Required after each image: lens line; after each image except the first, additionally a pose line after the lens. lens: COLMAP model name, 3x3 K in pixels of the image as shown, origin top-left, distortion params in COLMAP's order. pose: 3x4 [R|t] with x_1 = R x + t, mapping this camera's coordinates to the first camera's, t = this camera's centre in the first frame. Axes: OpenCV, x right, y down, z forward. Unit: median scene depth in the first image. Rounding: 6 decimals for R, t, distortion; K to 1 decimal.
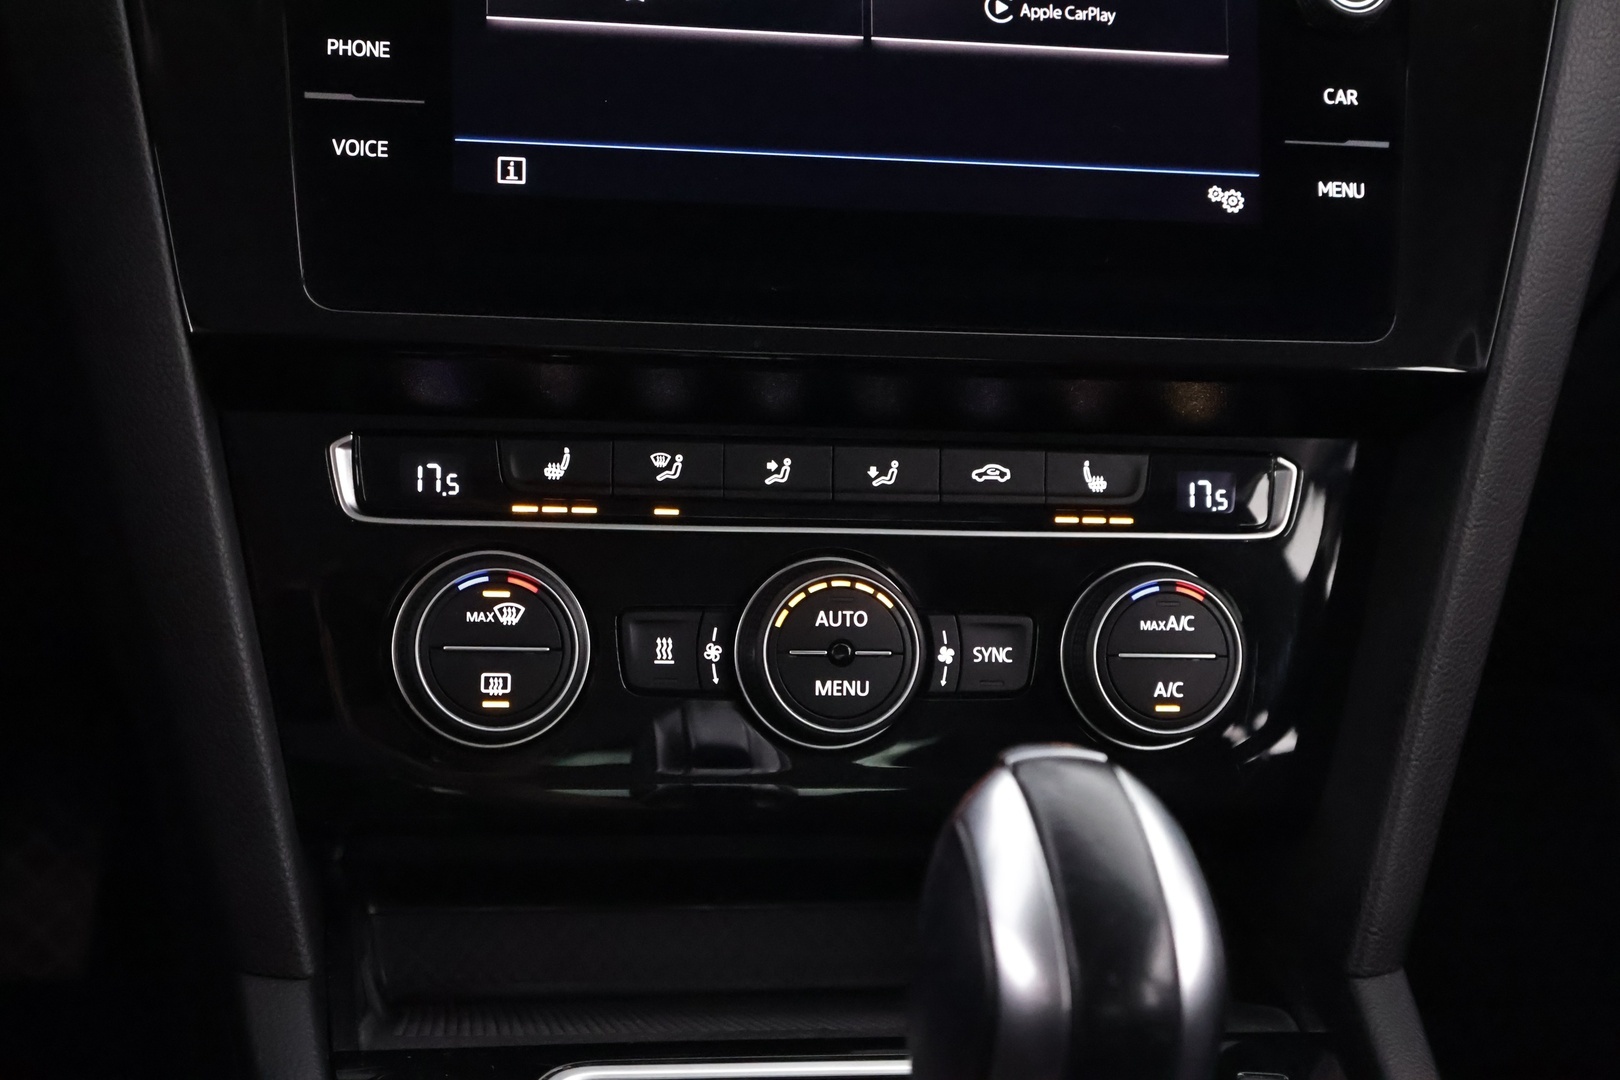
lens RADIAL K [[2718.1, 0, 815.6], [0, 2718.1, 525.6], [0, 0, 1]] dist [0.016561, 0.000000]
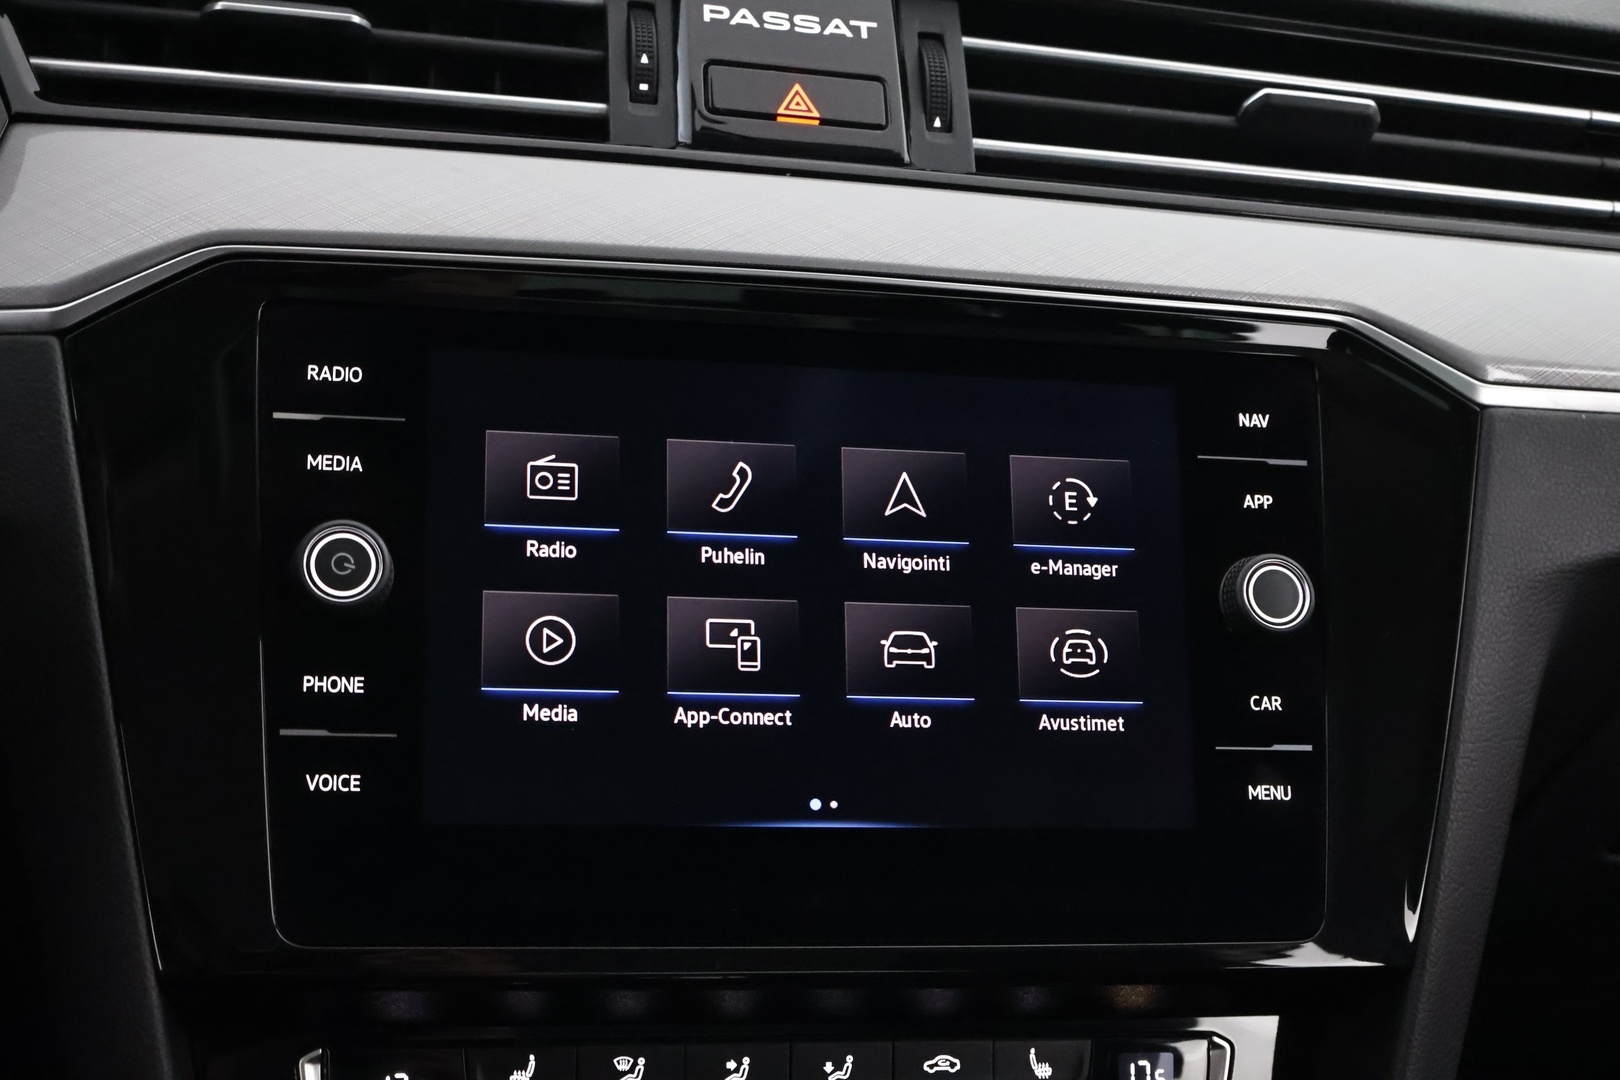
lens RADIAL K [[2254.7, 0, 819.9], [0, 2254.7, 543.5], [0, 0, 1]] dist [0.009940, 0.000000]
pose [[0.999216, -0.002760, 0.039492, -0.015904], [0.007144, 0.993760, -0.111315, -0.124887], [-0.038938, 0.111509, 0.993000, 0.127437]]
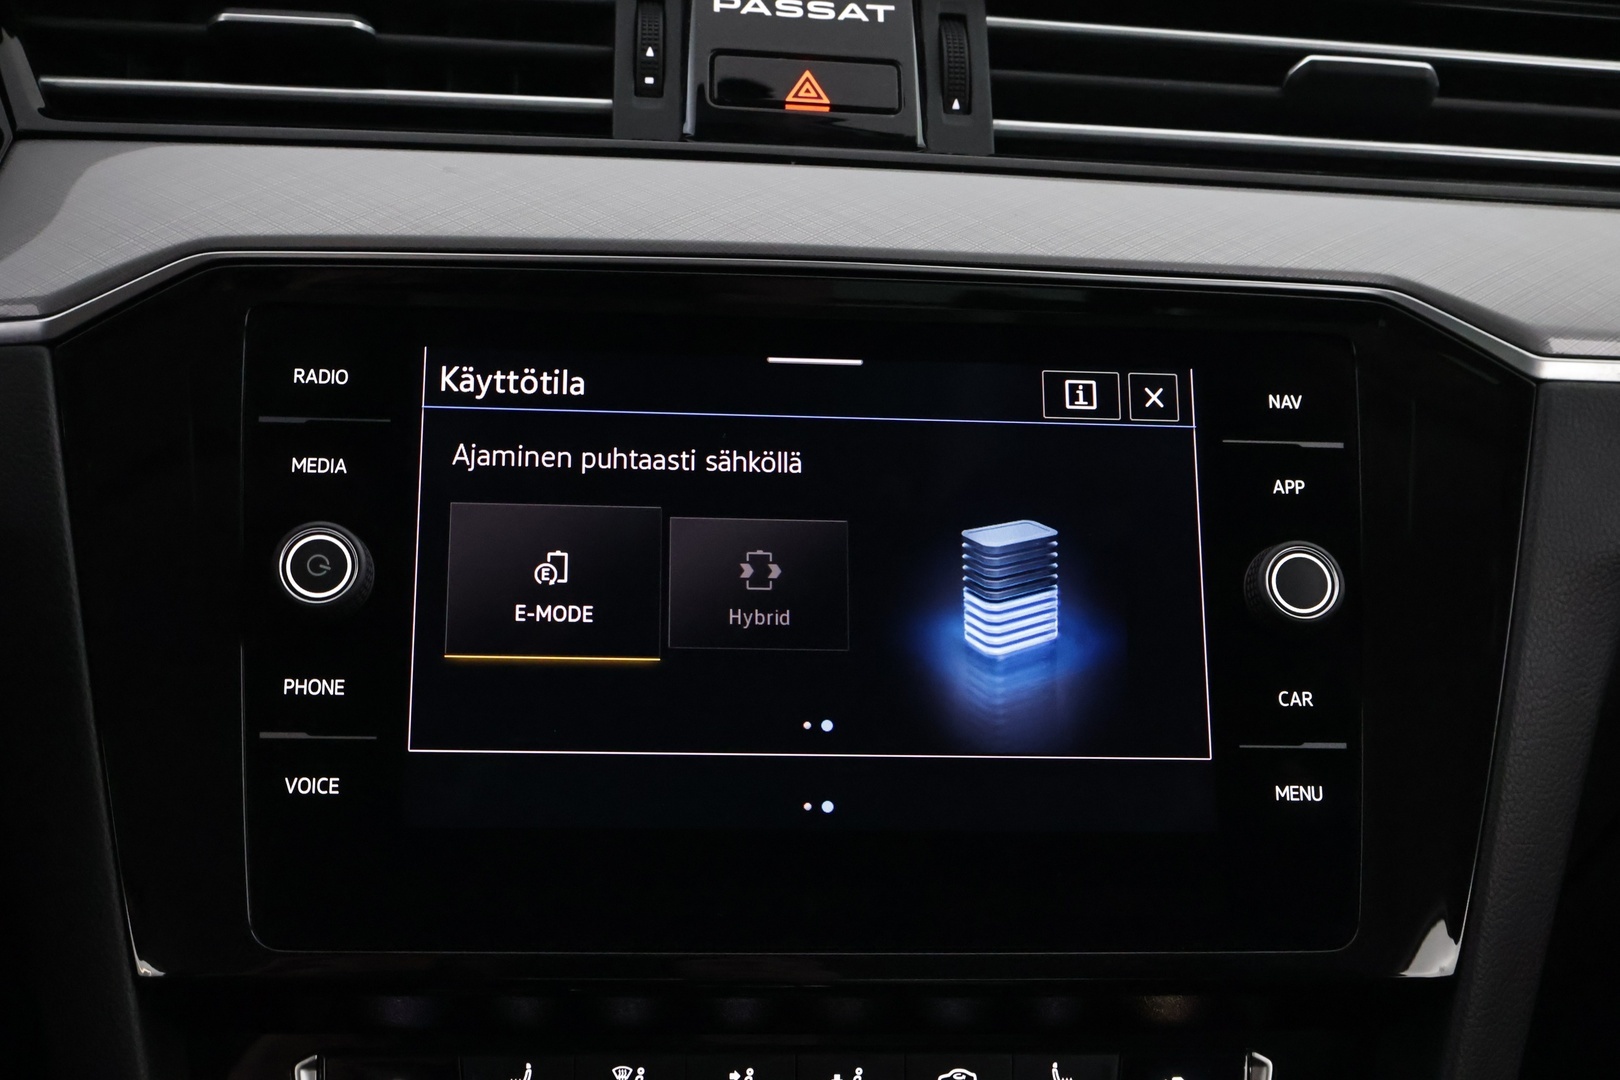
lens RADIAL K [[2254.7, 0, 821.3], [0, 2254.7, 528.9], [0, 0, 1]] dist [0.009940, 0.000000]
pose [[0.995965, -0.021564, -0.087117, 0.094034], [0.010178, 0.991581, -0.129085, -0.116038], [0.089168, 0.127677, 0.987799, 0.155939]]
